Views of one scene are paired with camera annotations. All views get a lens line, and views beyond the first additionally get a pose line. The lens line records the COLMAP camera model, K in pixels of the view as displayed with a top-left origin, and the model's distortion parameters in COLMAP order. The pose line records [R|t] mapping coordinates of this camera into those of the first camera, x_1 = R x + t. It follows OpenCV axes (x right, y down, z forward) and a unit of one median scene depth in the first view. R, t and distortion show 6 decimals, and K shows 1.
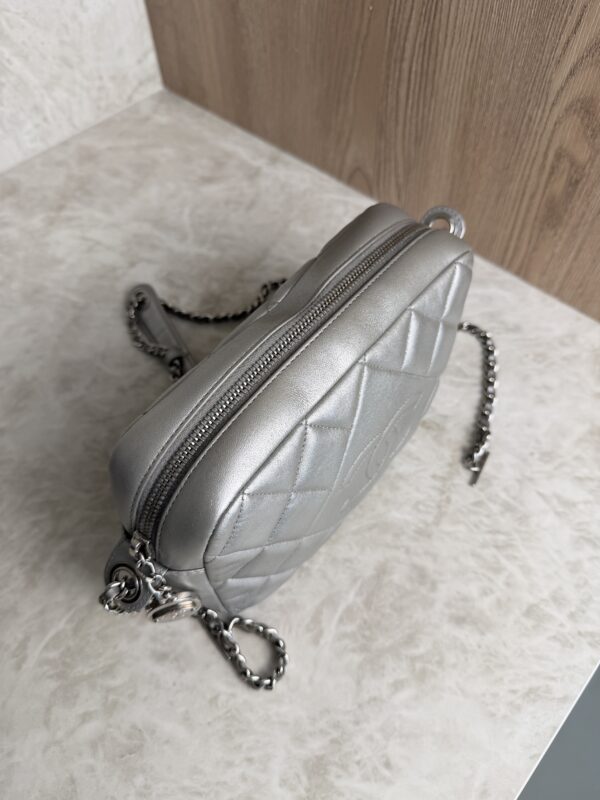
lens RADIAL K [[587.8, 0, 303.5], [0, 587.8, 394.7], [0, 0, 1]] dist [-0.028669, -0.008078]
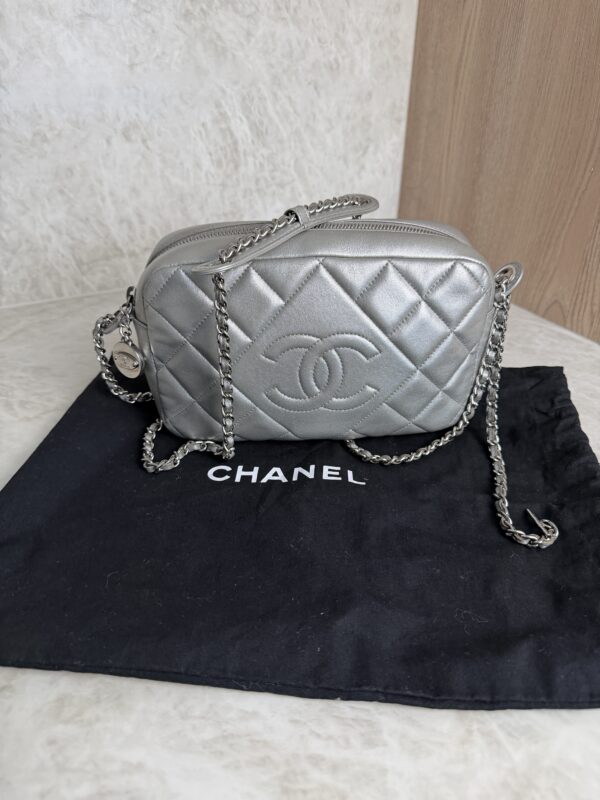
lens RADIAL K [[587.8, 0, 304.2], [0, 587.8, 405.1], [0, 0, 1]] dist [-0.028669, -0.008078]
pose [[0.948025, 0.201211, -0.246501, -0.071030], [-0.285022, 0.881382, -0.376732, 0.490095], [0.141459, 0.427410, 0.892922, -0.034804]]
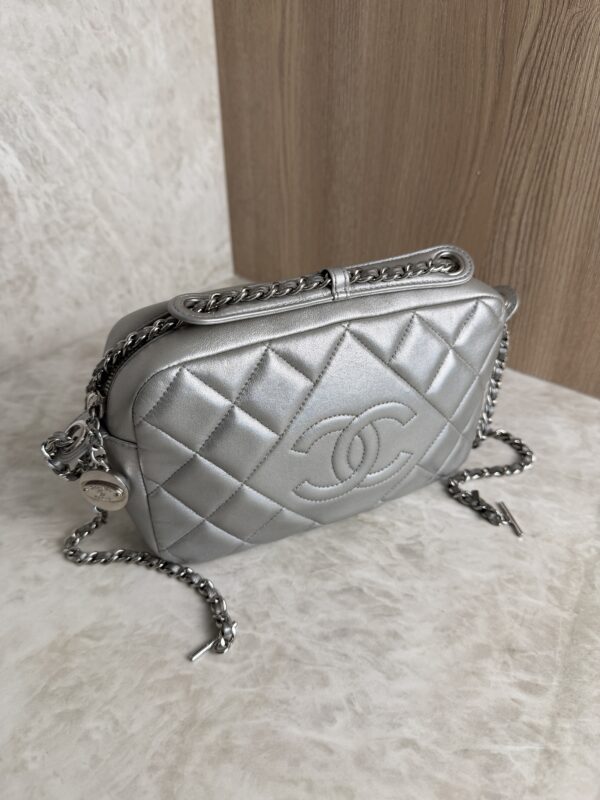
lens RADIAL K [[587.8, 0, 303.5], [0, 587.8, 402.2], [0, 0, 1]] dist [-0.028669, -0.008078]
pose [[0.998385, -0.018212, 0.053809, -0.283171], [0.036759, 0.929290, -0.367517, 0.123924], [-0.043310, 0.368901, 0.928459, 0.160668]]
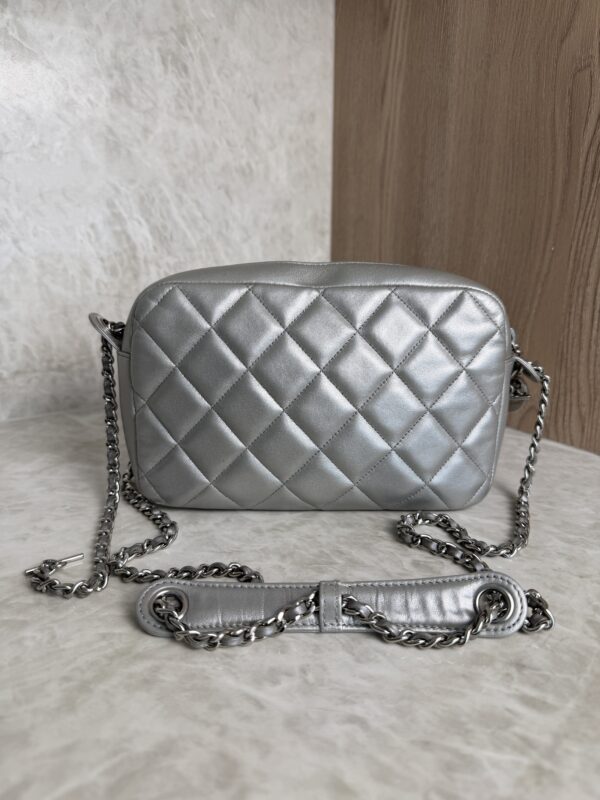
lens RADIAL K [[587.8, 0, 302.8], [0, 587.8, 397.8], [0, 0, 1]] dist [-0.028669, -0.008078]
pose [[0.978528, 0.080498, -0.189744, -0.119813], [-0.184328, 0.753693, -0.630849, 0.349951], [0.092226, 0.652278, 0.752348, 0.305376]]
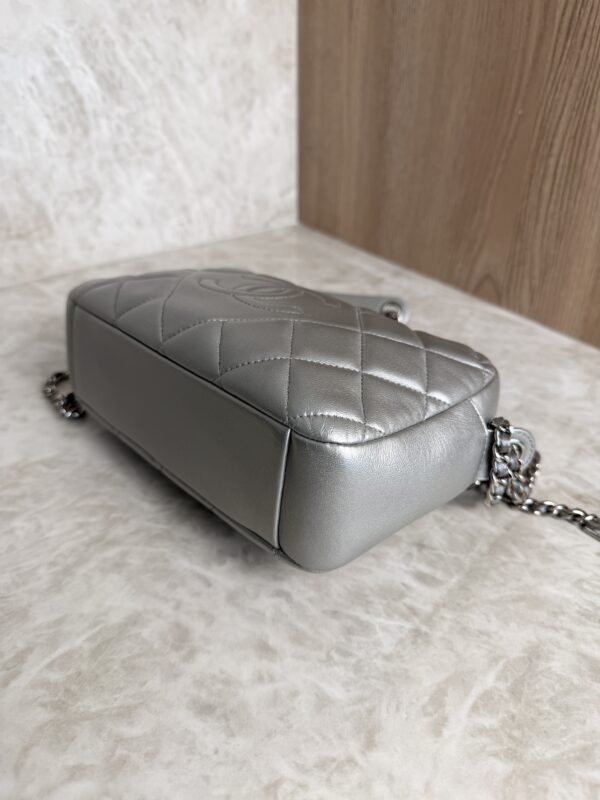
lens RADIAL K [[587.8, 0, 301.4], [0, 587.8, 396.7], [0, 0, 1]] dist [-0.028669, -0.008078]
pose [[0.982405, 0.124240, -0.139442, -0.065593], [-0.167824, 0.914859, -0.367244, 0.270557], [0.081943, 0.384185, 0.919613, 0.193994]]
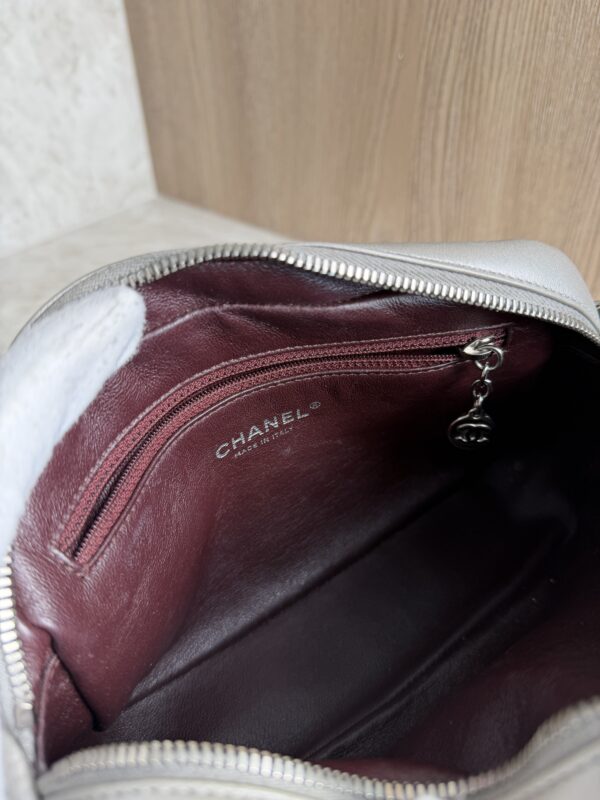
lens RADIAL K [[587.8, 0, 306.0], [0, 587.8, 394.4], [0, 0, 1]] dist [-0.028669, -0.008078]
pose [[0.996821, -0.047800, 0.063748, -0.120190], [0.064119, 0.956183, -0.285663, 0.104104], [-0.047300, 0.288843, 0.956207, 0.282348]]
